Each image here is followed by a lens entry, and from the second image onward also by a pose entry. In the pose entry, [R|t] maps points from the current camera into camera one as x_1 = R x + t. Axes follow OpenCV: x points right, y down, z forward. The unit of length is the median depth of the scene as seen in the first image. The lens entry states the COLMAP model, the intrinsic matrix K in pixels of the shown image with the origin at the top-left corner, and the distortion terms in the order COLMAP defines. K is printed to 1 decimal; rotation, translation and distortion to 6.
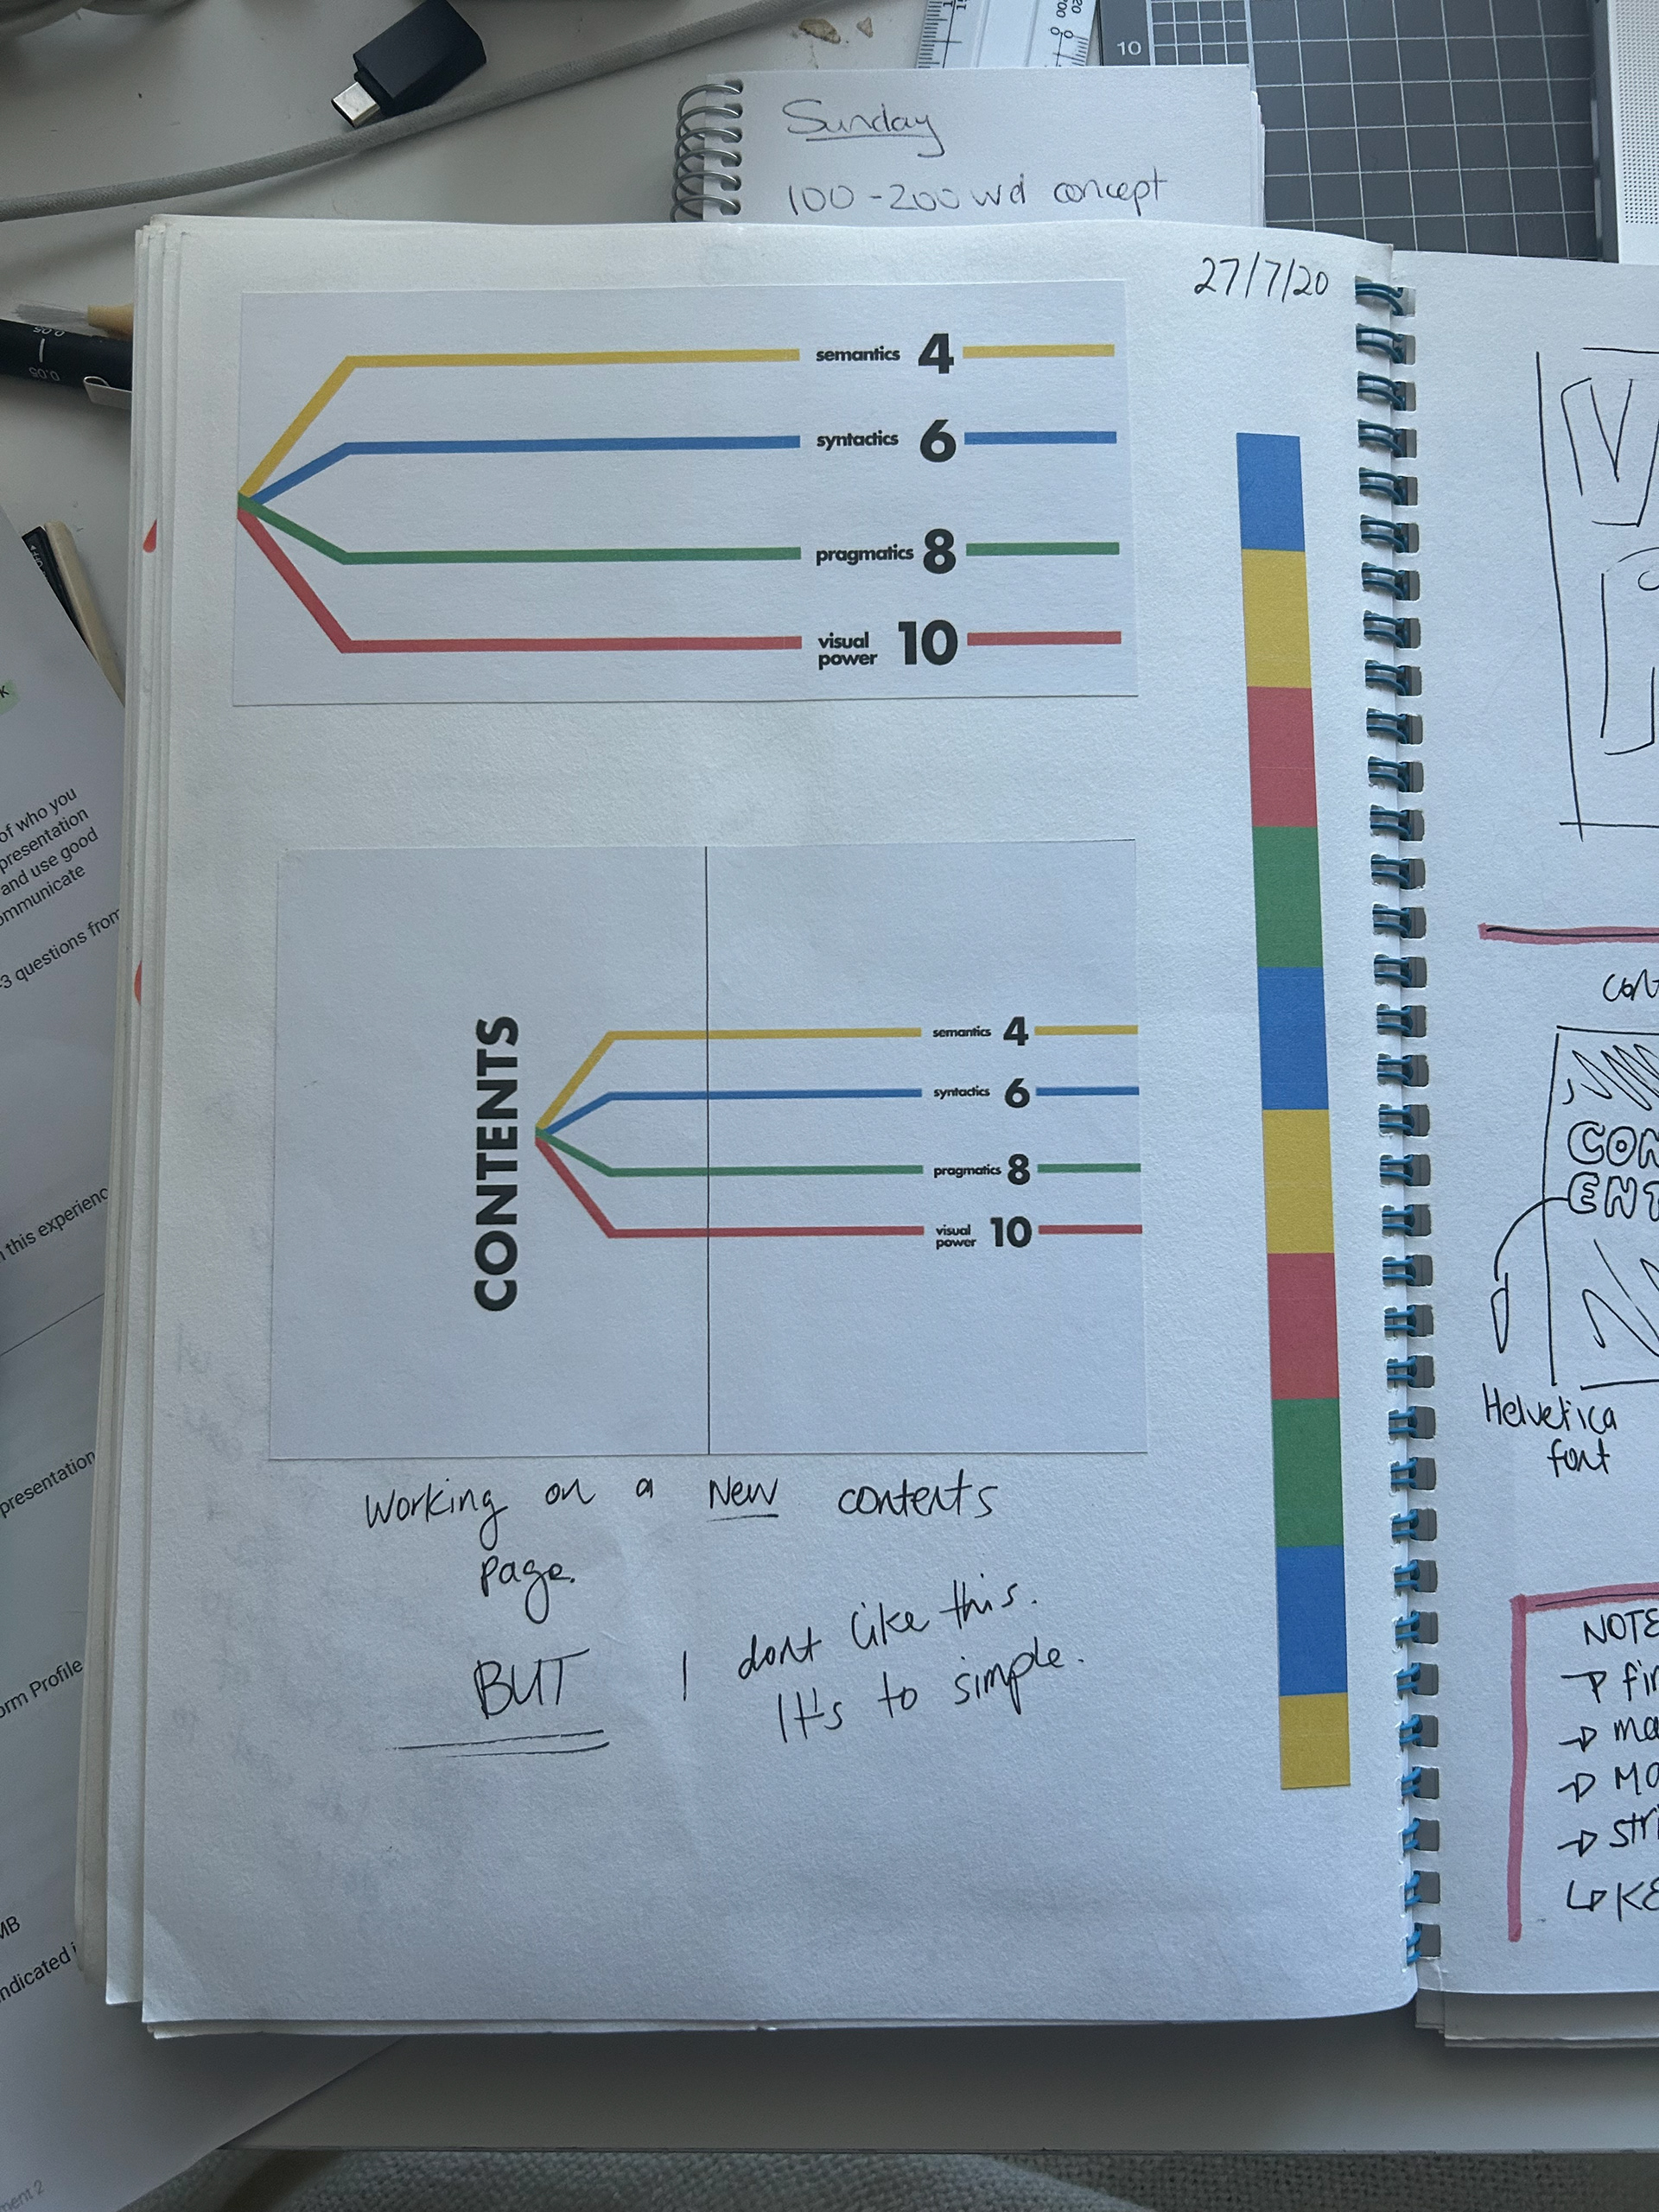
lens RADIAL K [[1802.8, 0, 821.5], [0, 1802.8, 1075.4], [0, 0, 1]] dist [0.040742, -0.026432]
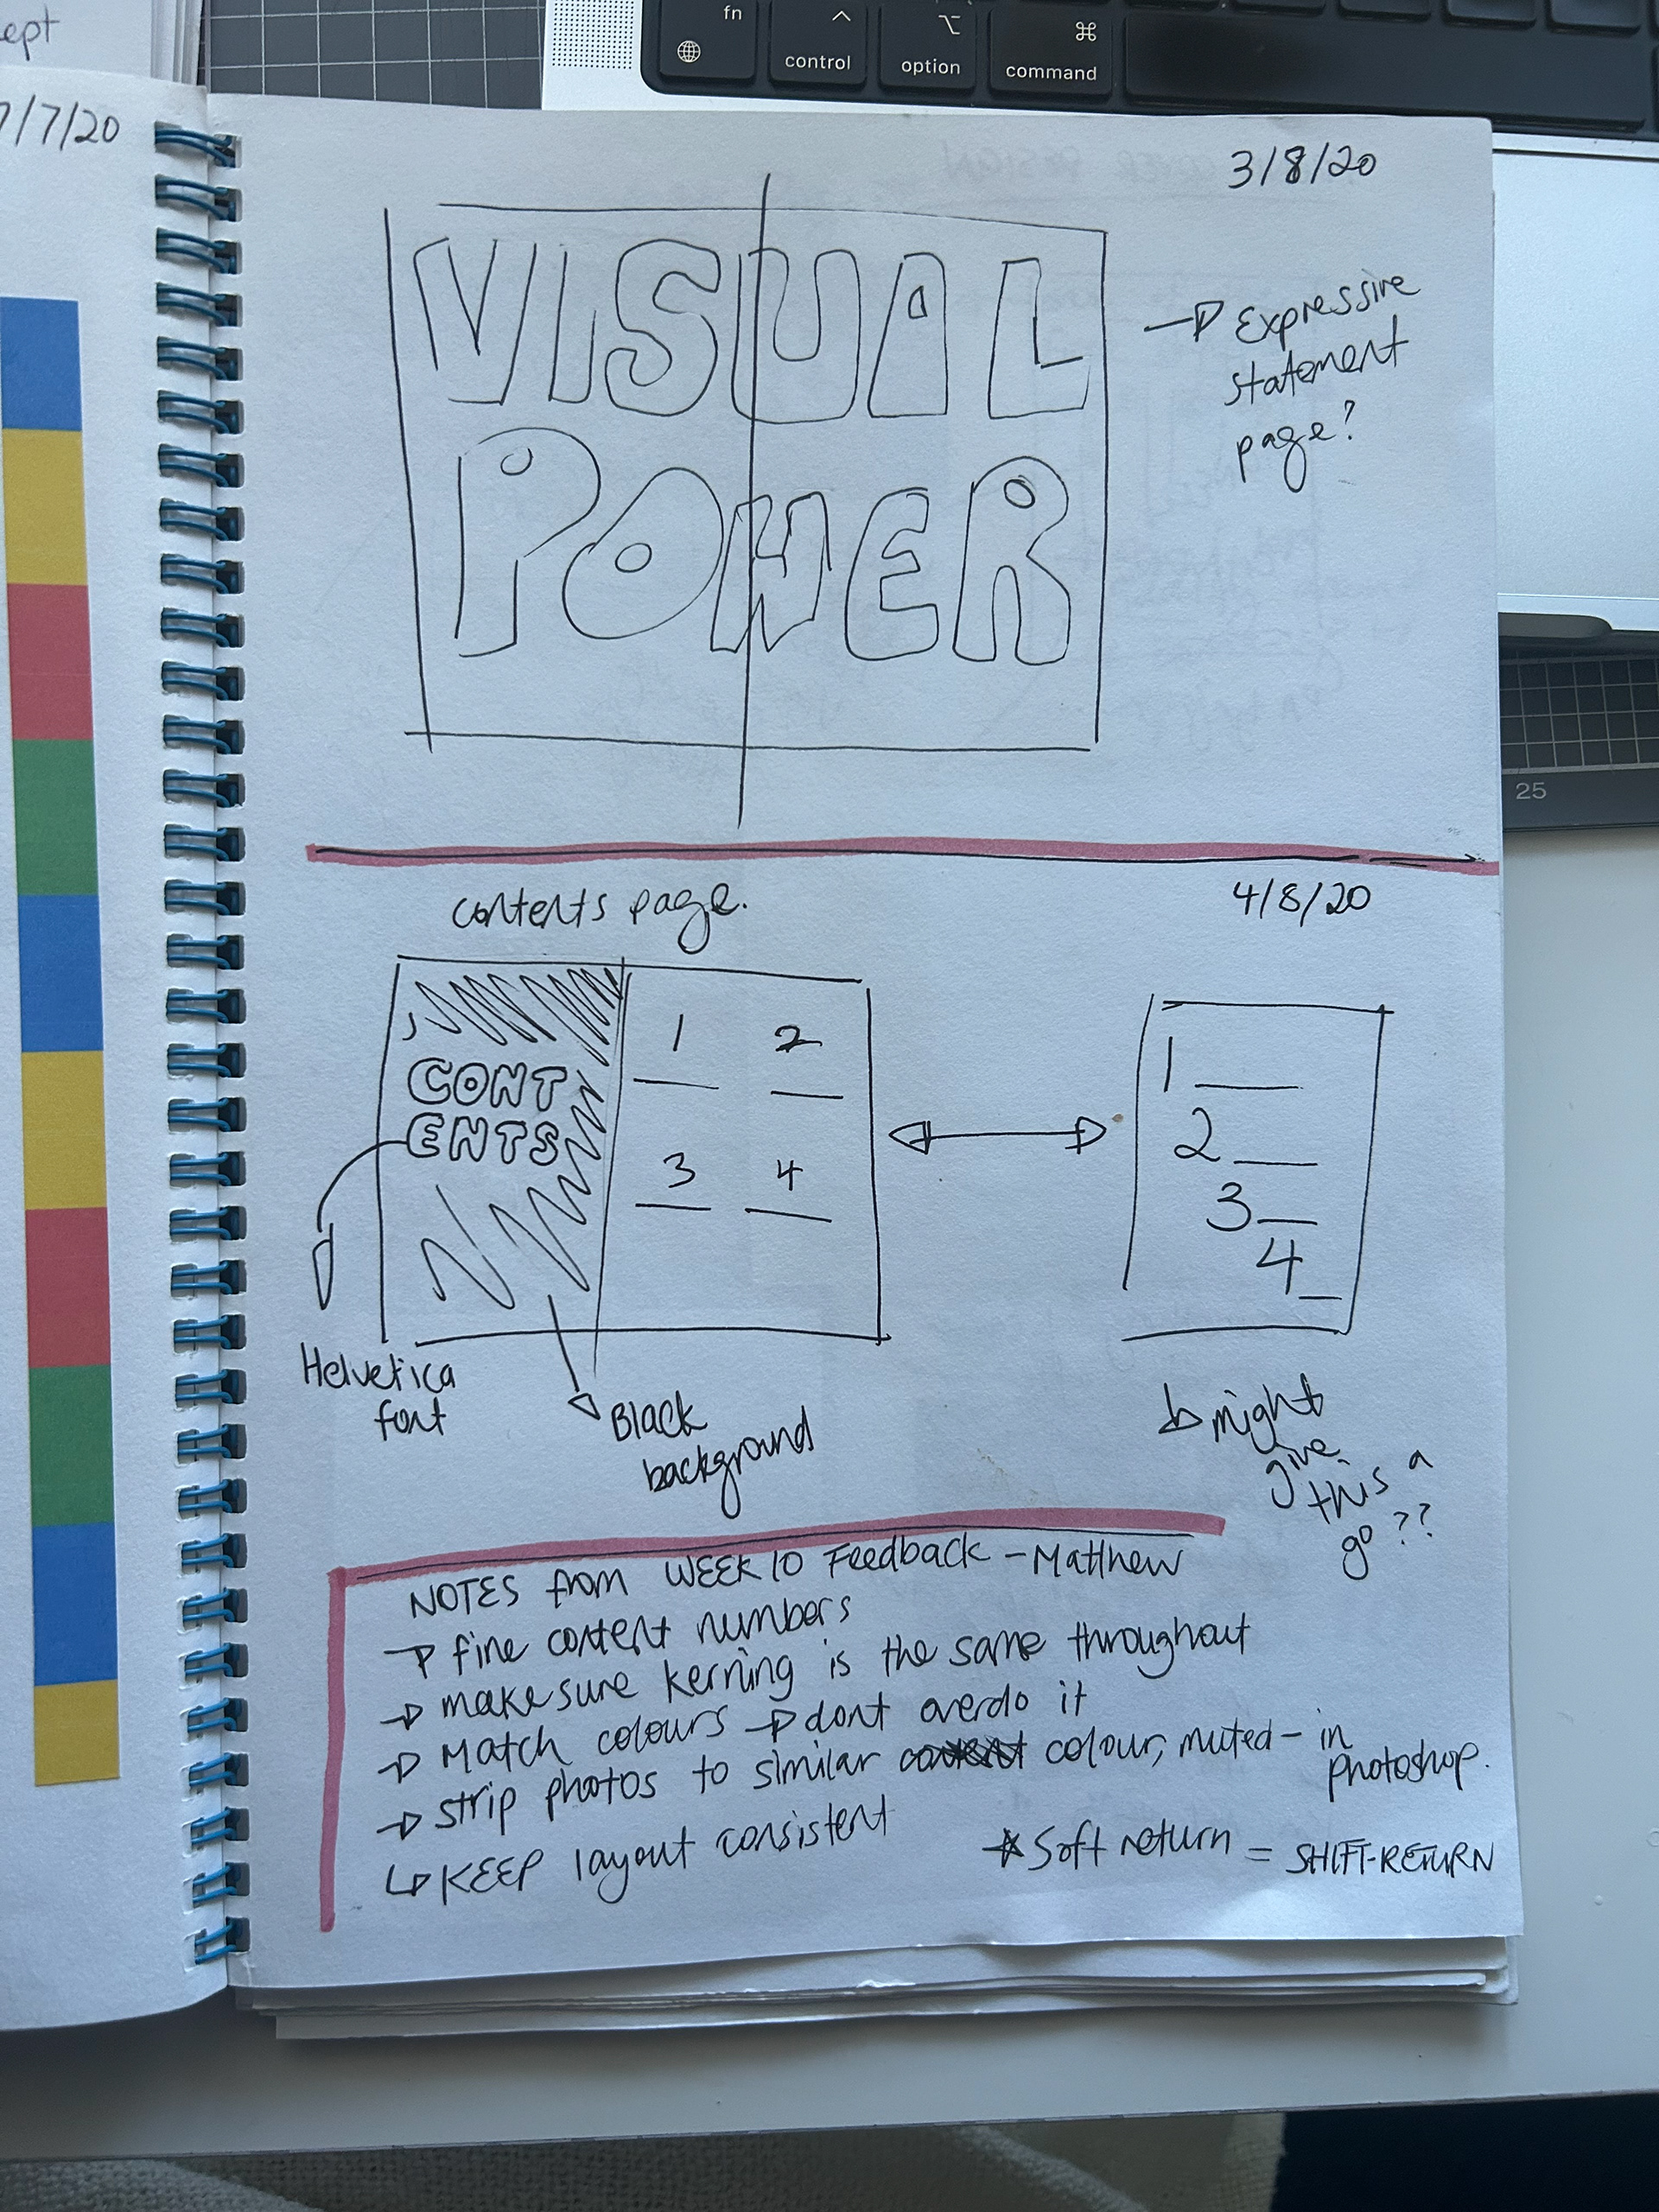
lens RADIAL K [[1802.8, 0, 865.6], [0, 1802.8, 1117.2], [0, 0, 1]] dist [0.040742, -0.026432]
pose [[0.999680, -0.018407, 0.017338, 0.636155], [0.017638, 0.998897, 0.043509, 0.019387], [-0.018119, -0.043189, 0.998903, 0.075251]]
